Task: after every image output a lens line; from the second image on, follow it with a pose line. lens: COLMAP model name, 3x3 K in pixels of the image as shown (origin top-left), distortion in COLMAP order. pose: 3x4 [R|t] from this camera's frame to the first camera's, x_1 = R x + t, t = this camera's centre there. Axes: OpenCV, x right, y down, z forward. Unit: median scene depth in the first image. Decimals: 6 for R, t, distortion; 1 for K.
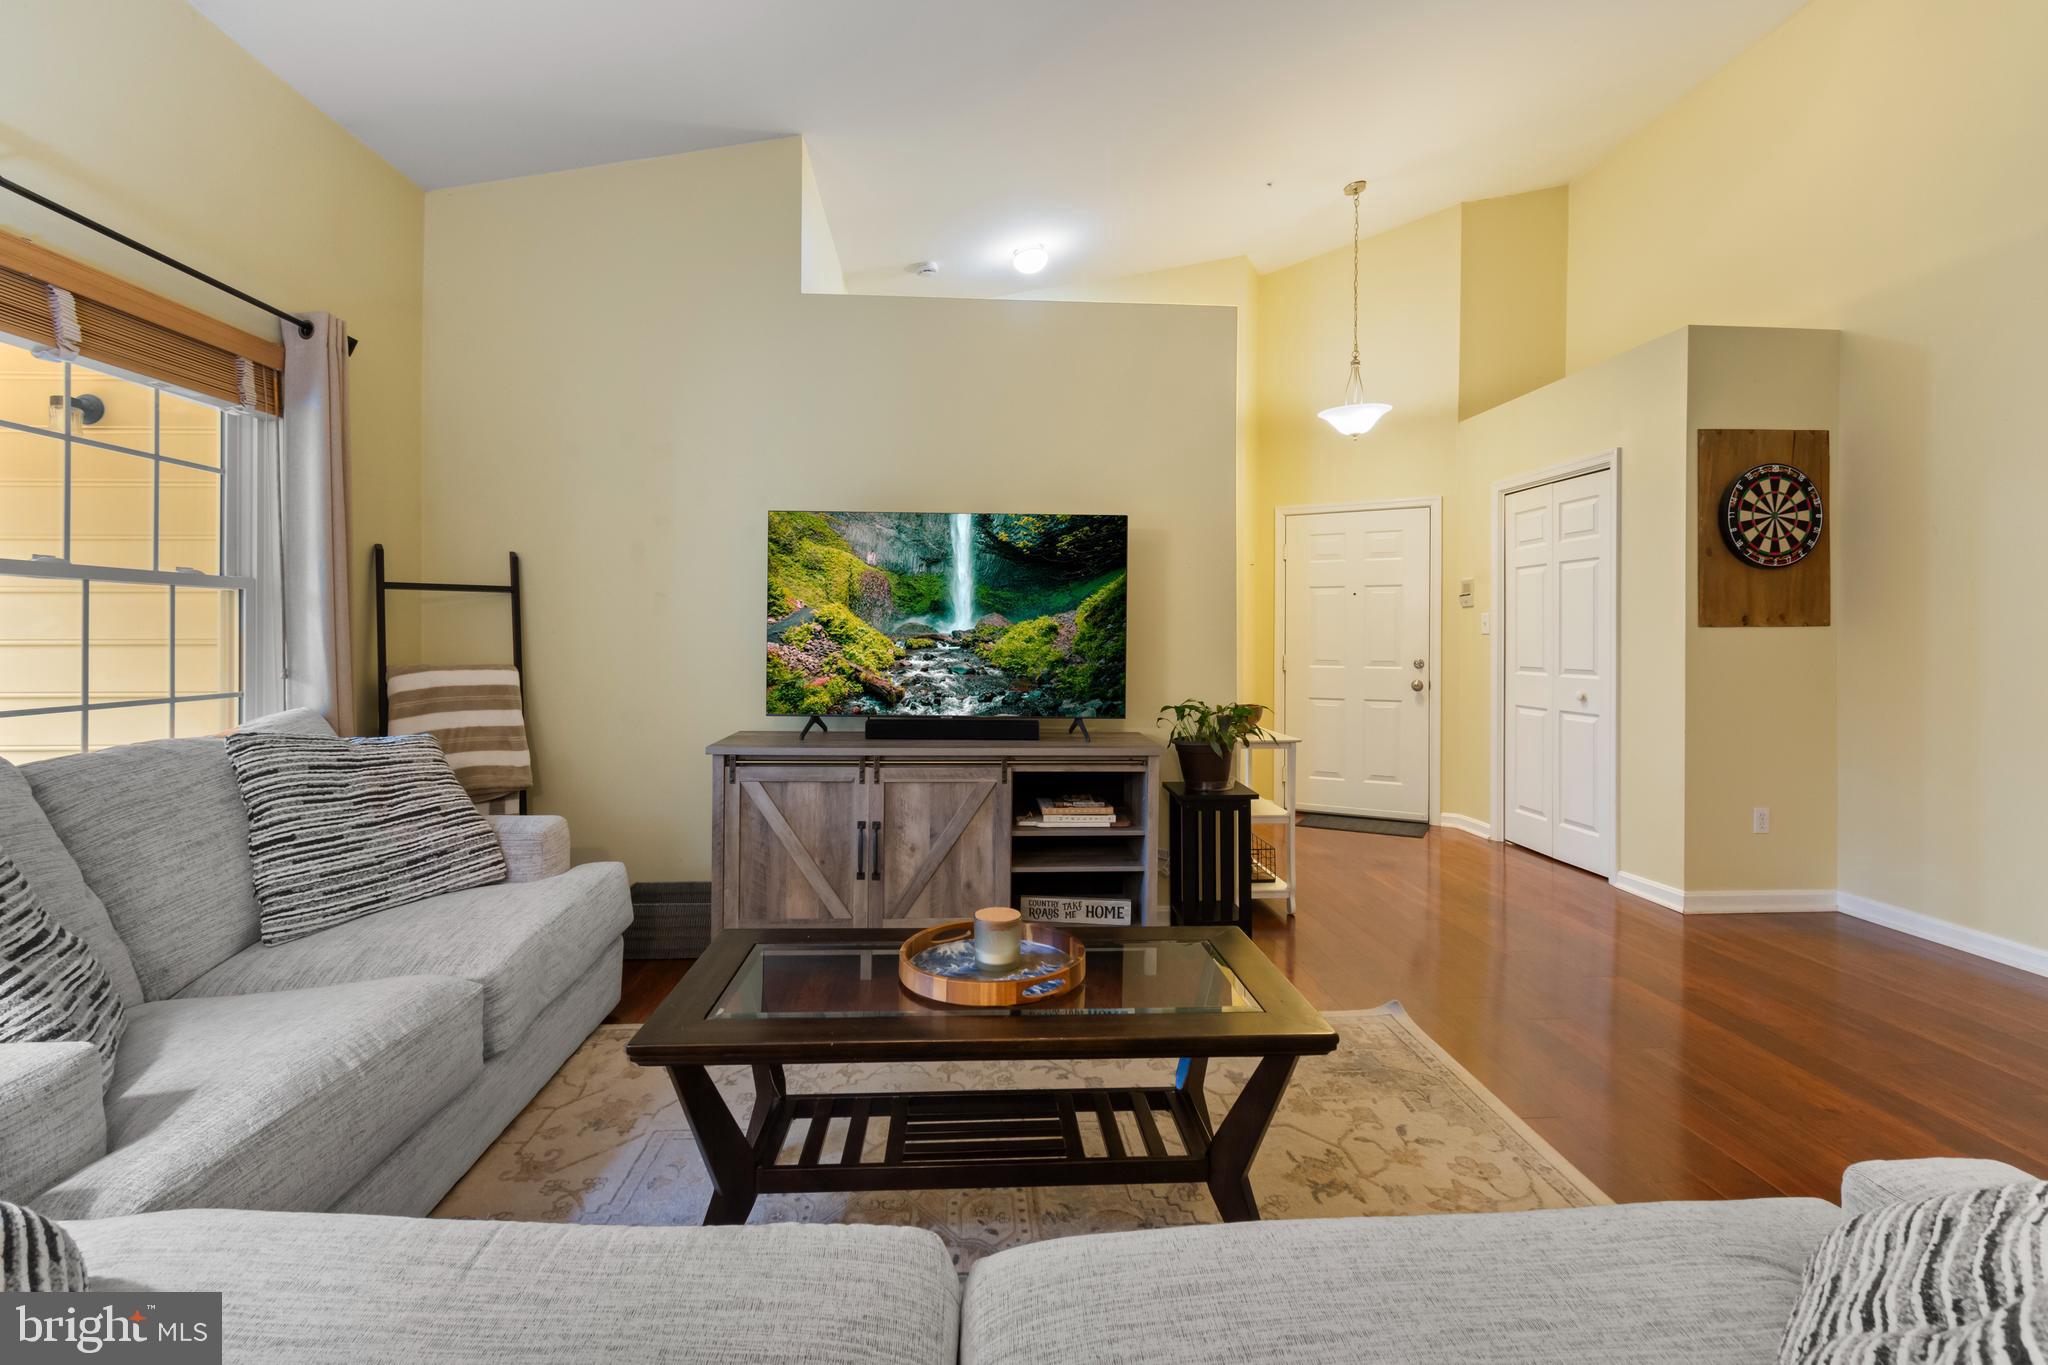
lens RADIAL K [[917.7, 0, 1020.5], [0, 917.7, 636.2], [0, 0, 1]] dist [0.004109, -0.001724]
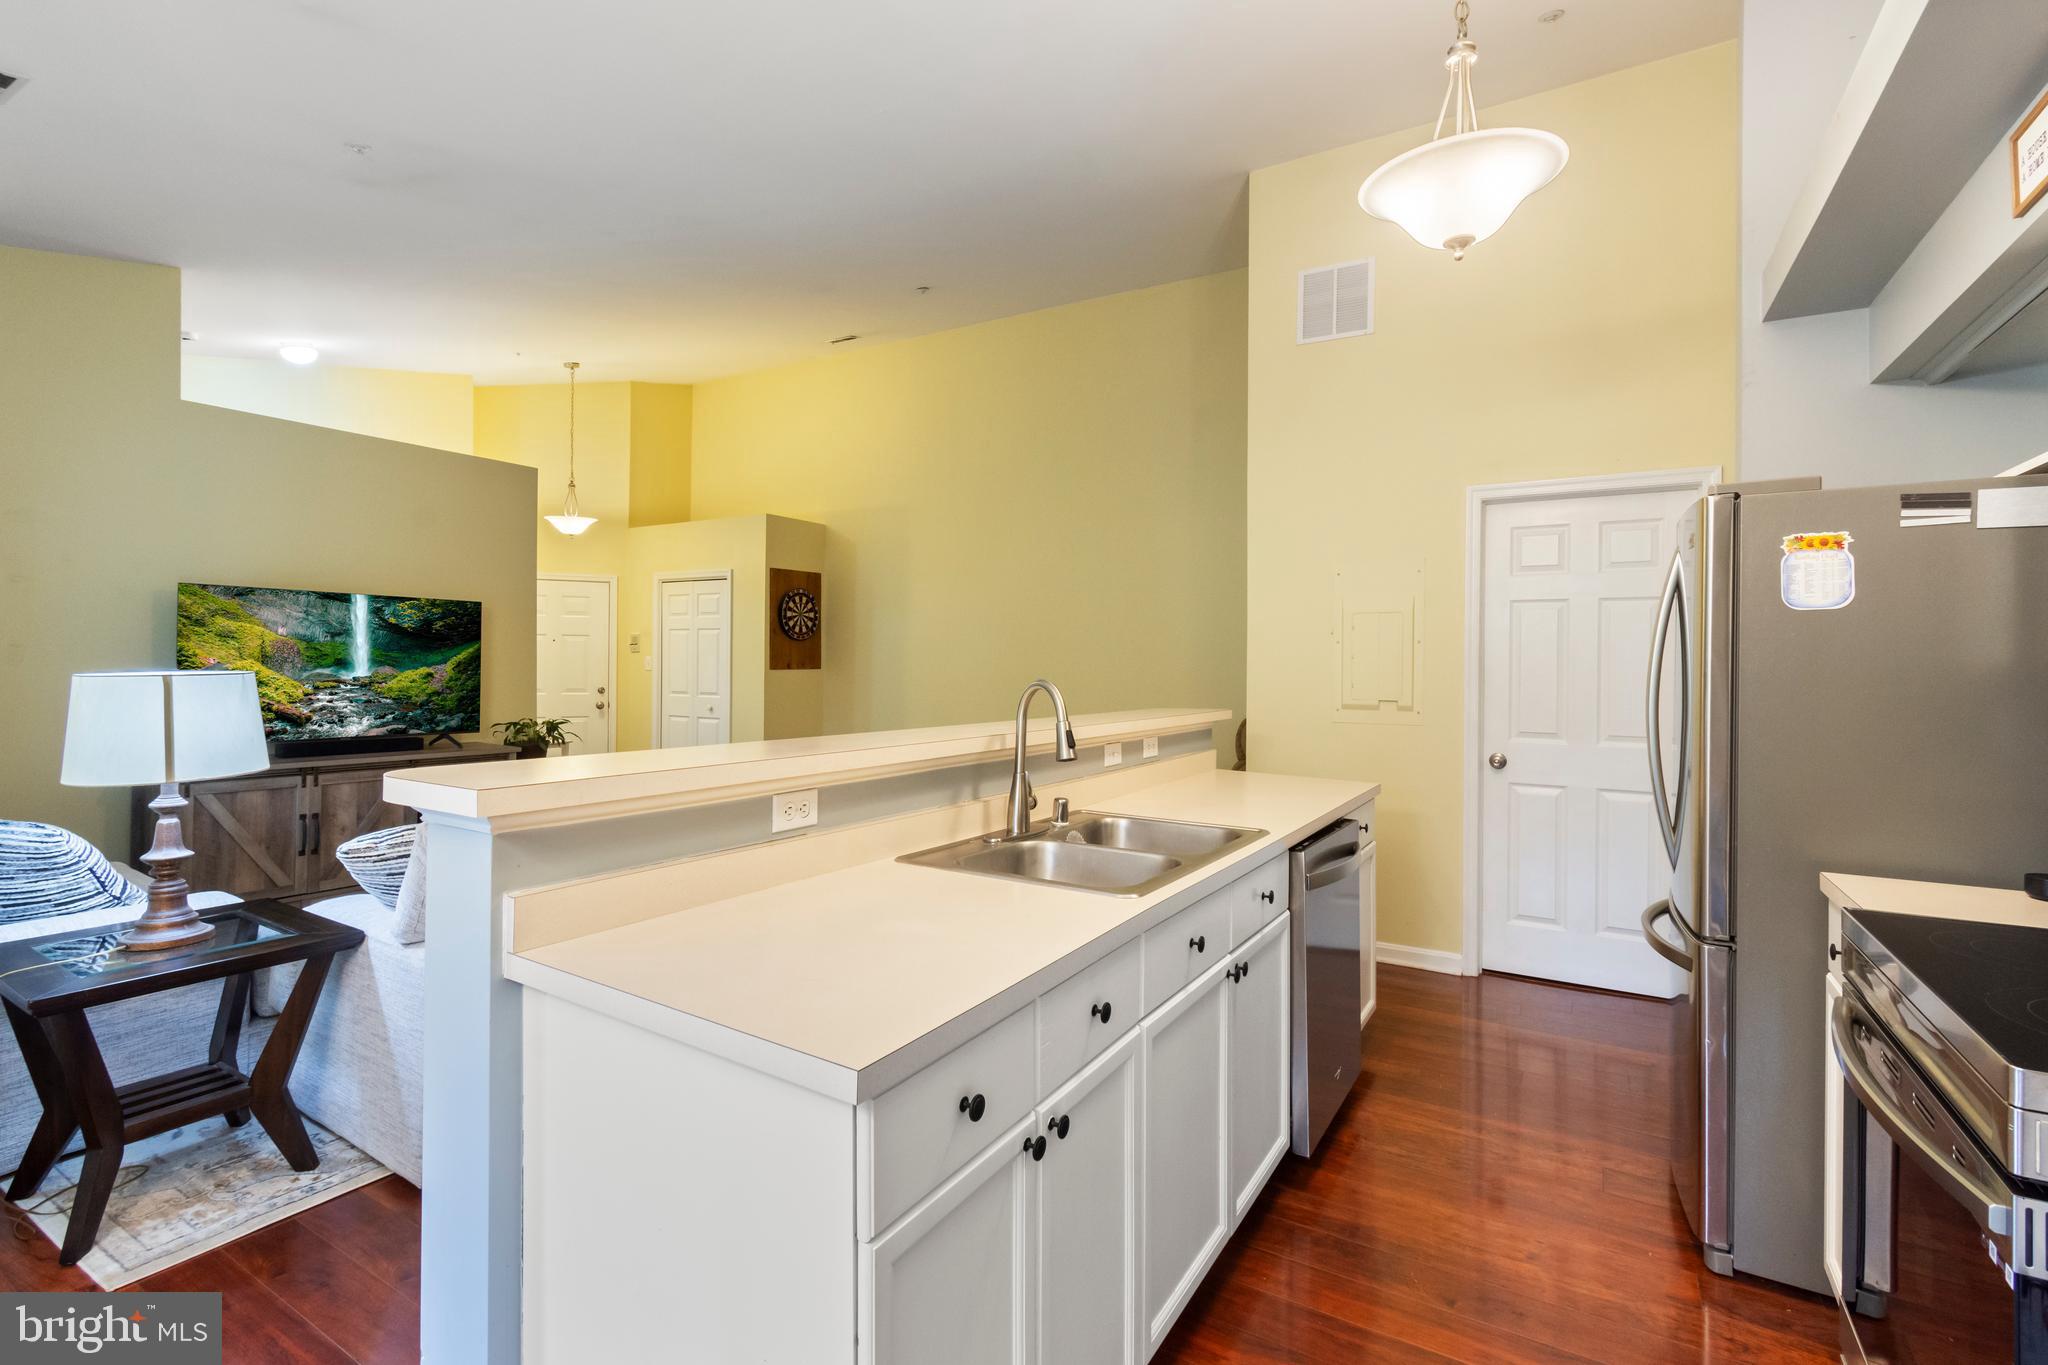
lens RADIAL K [[917.7, 0, 1010.8], [0, 917.7, 668.0], [0, 0, 1]] dist [0.004109, -0.001724]
pose [[0.588112, -0.007115, 0.808748, -0.627109], [-0.001956, 0.999946, 0.010219, -0.037626], [-0.808777, -0.007592, 0.588066, -0.651856]]
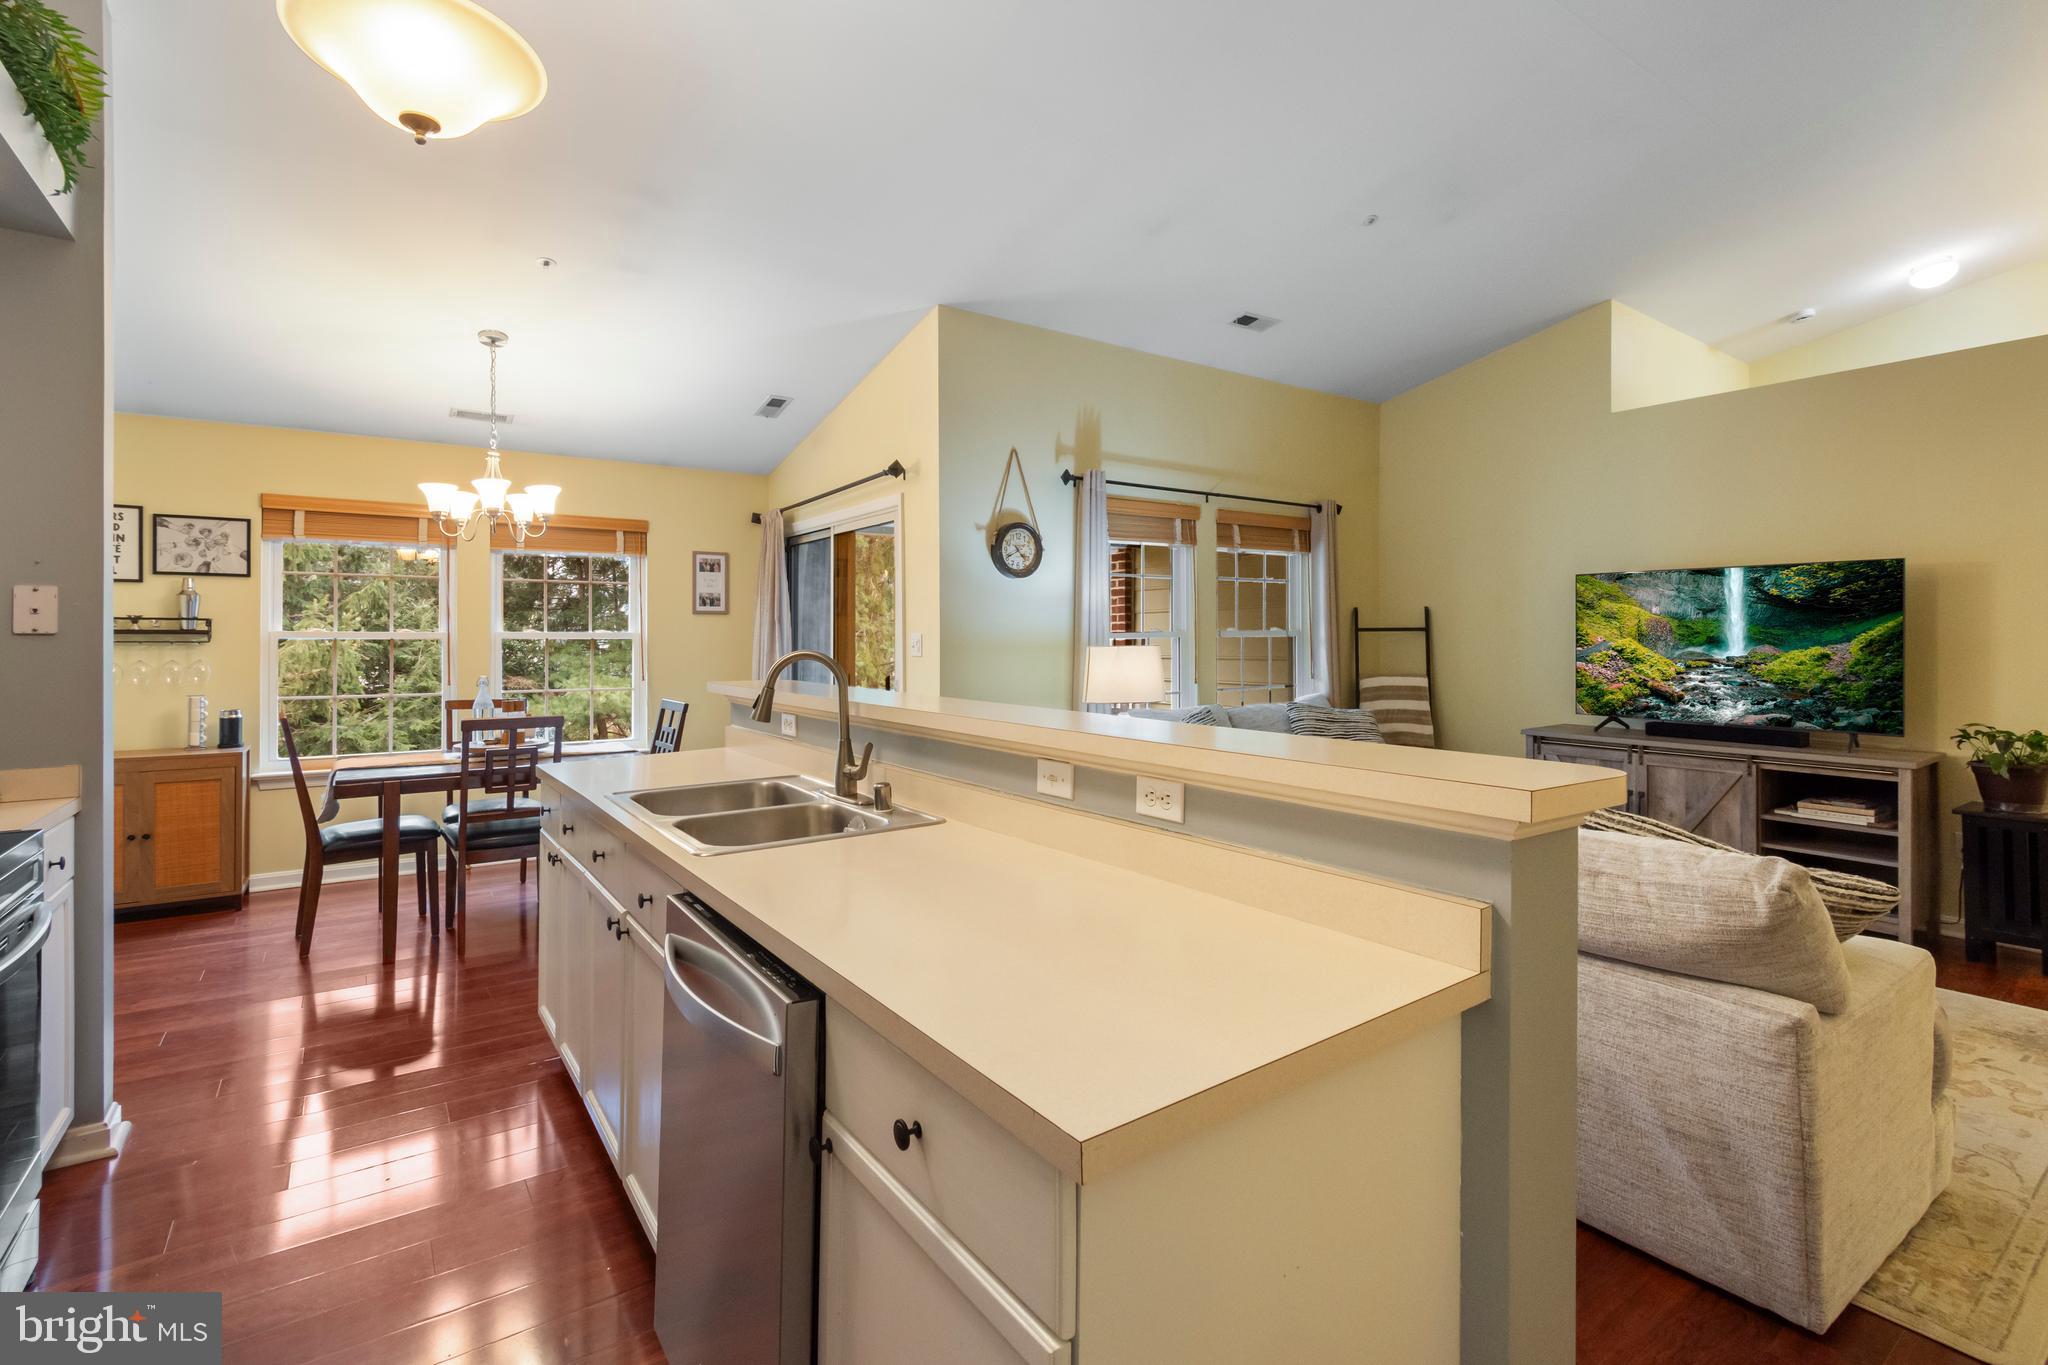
lens RADIAL K [[917.7, 0, 1018.1], [0, 917.7, 641.2], [0, 0, 1]] dist [0.004109, -0.001724]
pose [[0.509958, -0.002579, -0.860195, 0.537147], [0.007254, 0.999973, 0.001302, -0.038024], [0.860168, -0.006903, 0.509963, -0.523010]]
